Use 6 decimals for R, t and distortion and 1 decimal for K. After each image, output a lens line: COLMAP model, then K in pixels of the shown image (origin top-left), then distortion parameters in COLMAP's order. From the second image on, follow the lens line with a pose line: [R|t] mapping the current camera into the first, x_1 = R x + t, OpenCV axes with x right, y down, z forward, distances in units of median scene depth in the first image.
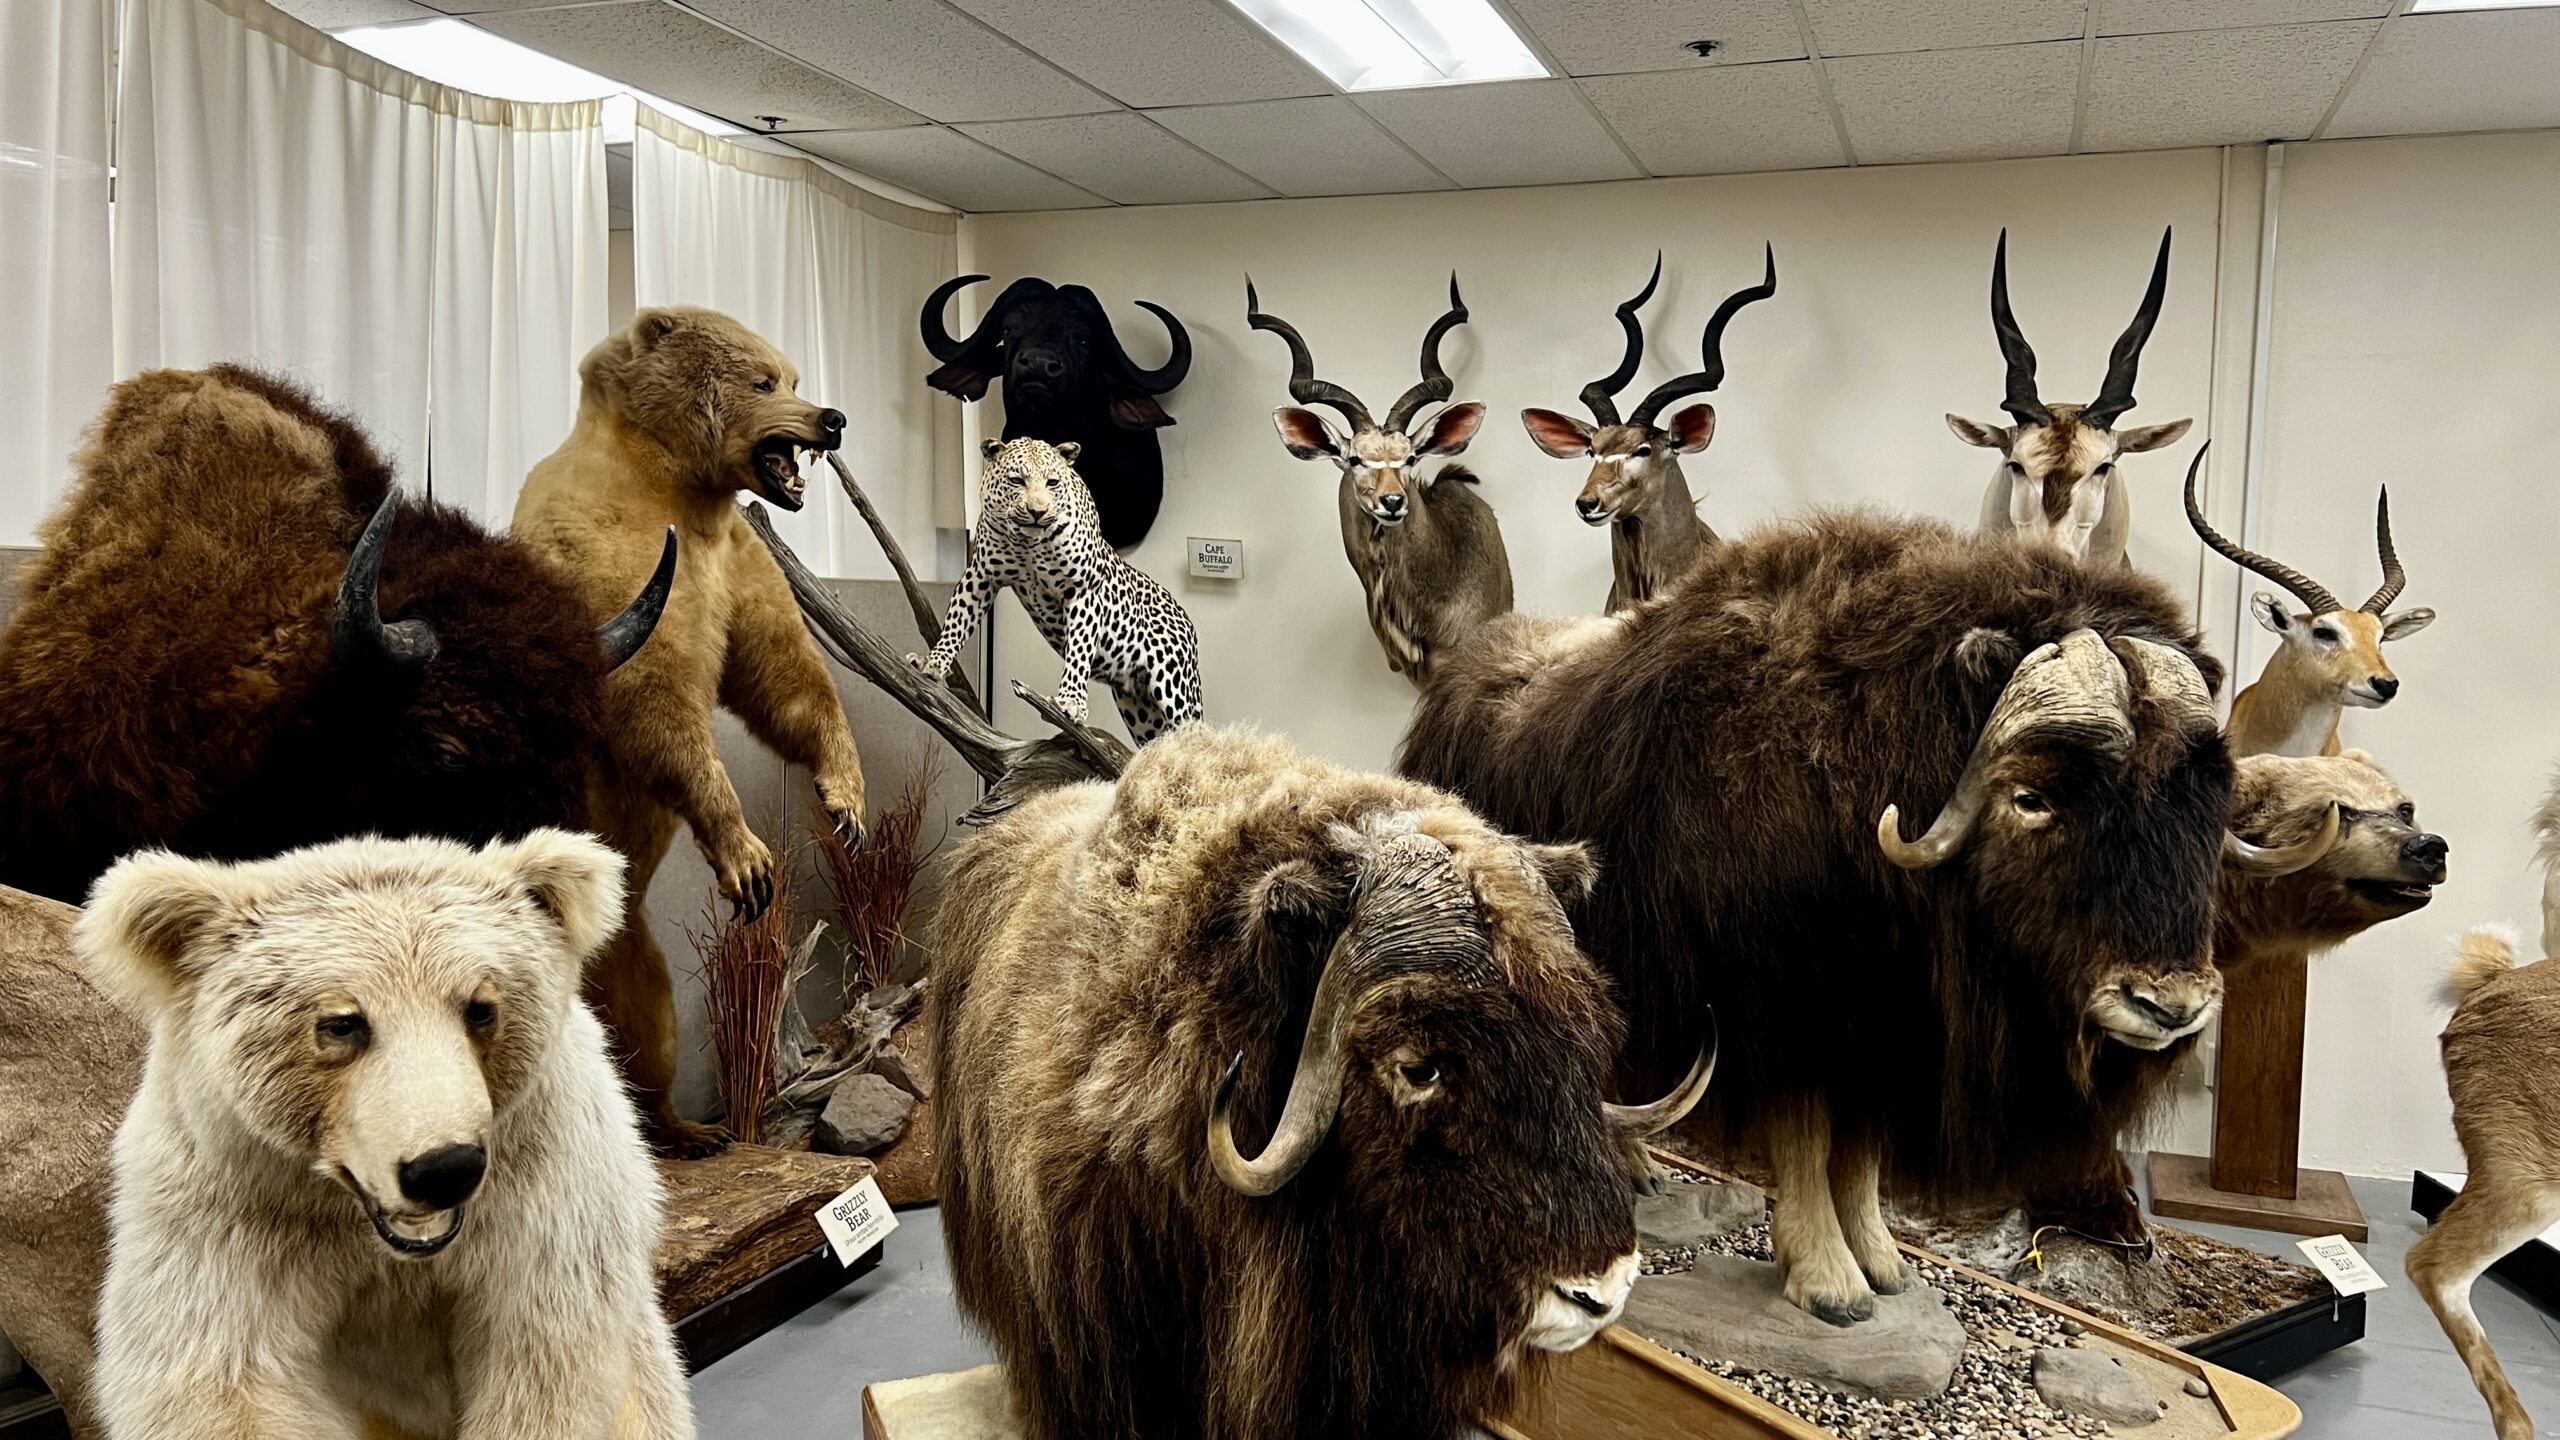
lens RADIAL K [[1951.5, 0, 1280.0], [0, 1951.5, 720.0], [0, 0, 1]] dist [-0.003491, -0.008592]
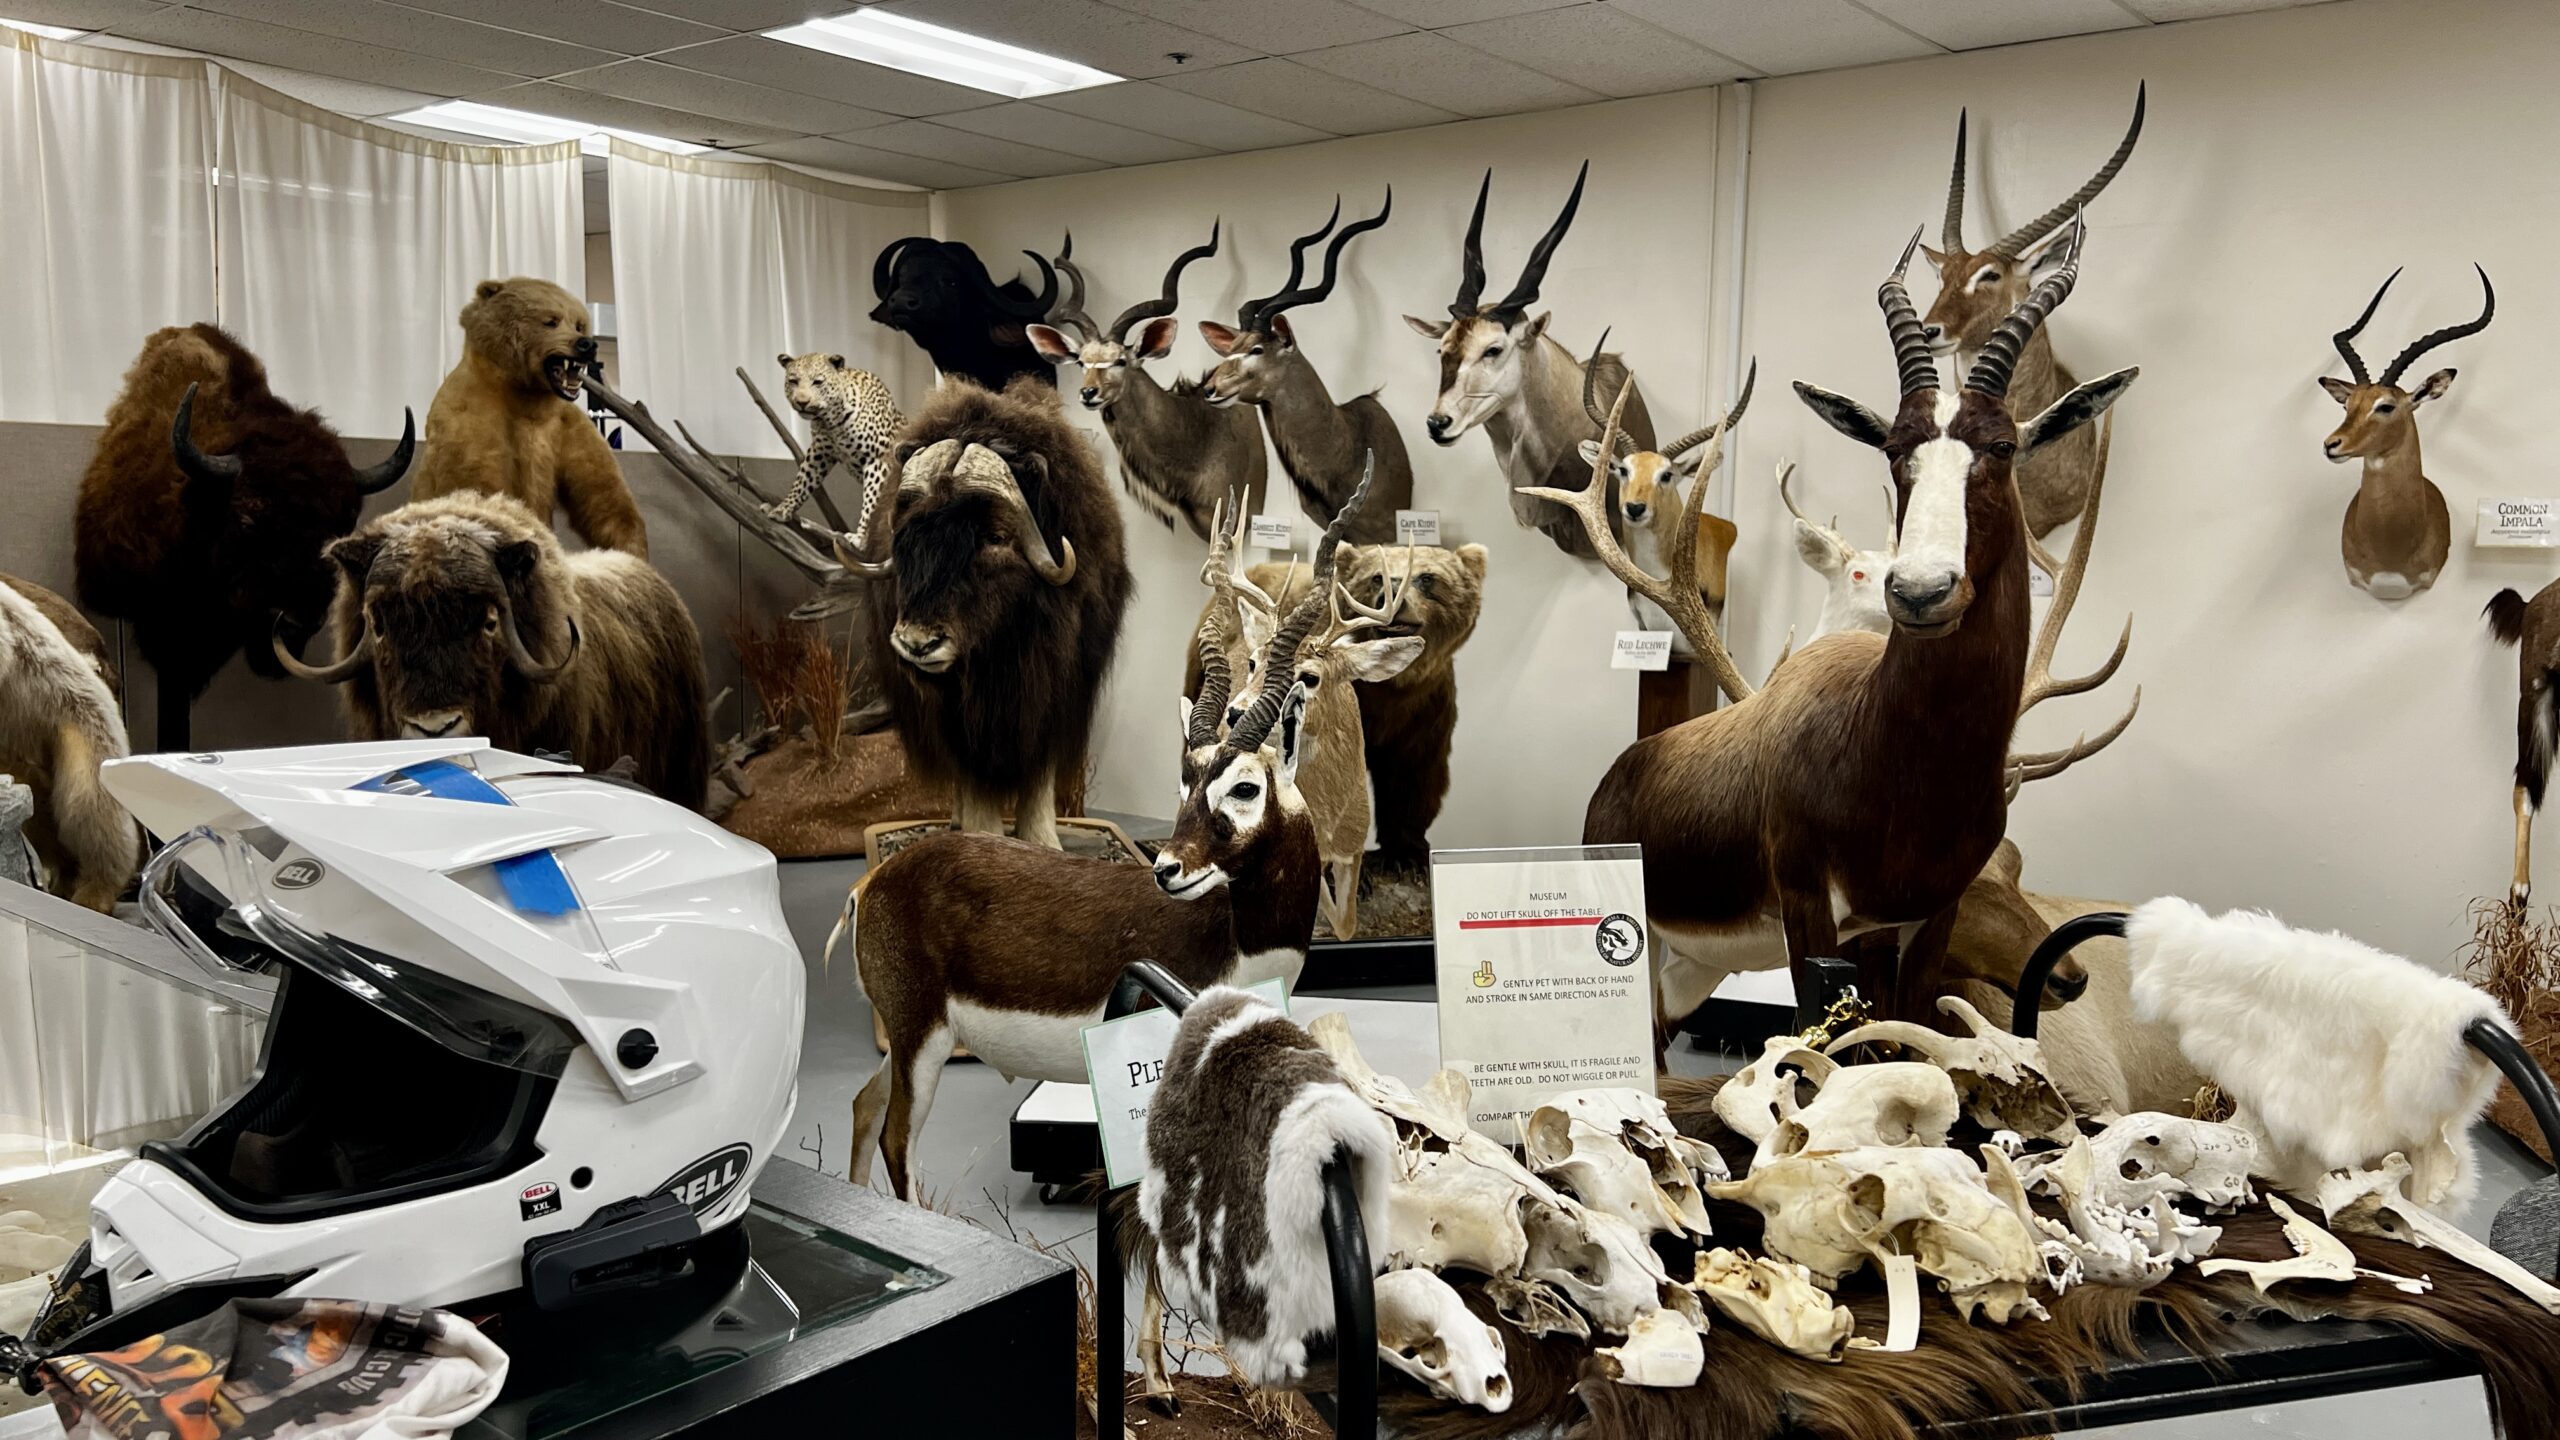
lens RADIAL K [[1951.5, 0, 1280.0], [0, 1951.5, 720.0], [0, 0, 1]] dist [-0.003491, -0.008592]
pose [[0.947558, 0.030345, -0.318140, 0.717188], [-0.019673, 0.999133, 0.036702, 0.074355], [0.318978, -0.028519, 0.947333, -0.304287]]
